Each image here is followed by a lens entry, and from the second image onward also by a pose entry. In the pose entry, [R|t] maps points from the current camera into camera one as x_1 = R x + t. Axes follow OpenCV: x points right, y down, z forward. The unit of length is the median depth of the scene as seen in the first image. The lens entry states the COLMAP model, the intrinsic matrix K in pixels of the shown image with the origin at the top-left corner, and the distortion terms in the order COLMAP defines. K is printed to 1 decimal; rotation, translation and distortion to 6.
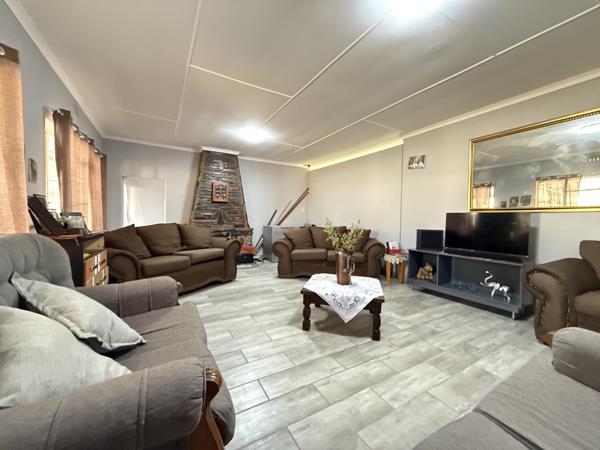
lens RADIAL K [[237.6, 0, 297.3], [0, 237.6, 226.5], [0, 0, 1]] dist [-0.001108, -0.000285]
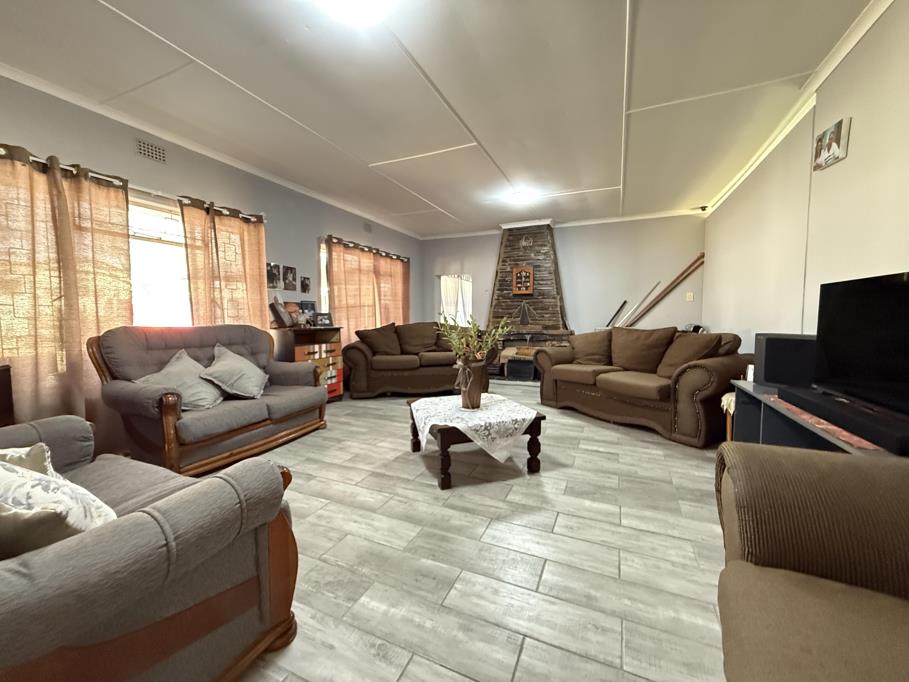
lens RADIAL K [[359.9, 0, 453.5], [0, 359.9, 340.4], [0, 0, 1]] dist [-0.001108, -0.000285]
pose [[0.583993, 0.033786, -0.811055, 0.965034], [-0.016423, 0.999421, 0.029808, 0.021091], [0.811592, -0.004087, 0.584210, 0.351498]]
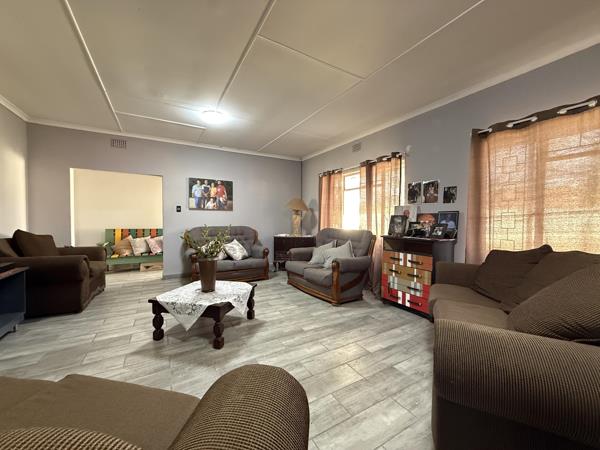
lens RADIAL K [[237.6, 0, 298.9], [0, 237.6, 224.5], [0, 0, 1]] dist [-0.001108, -0.000285]
pose [[-0.999765, -0.020515, -0.007003, -0.162764], [-0.020890, 0.998068, 0.058509, -0.094414], [0.005789, 0.058642, -0.998262, 1.915648]]
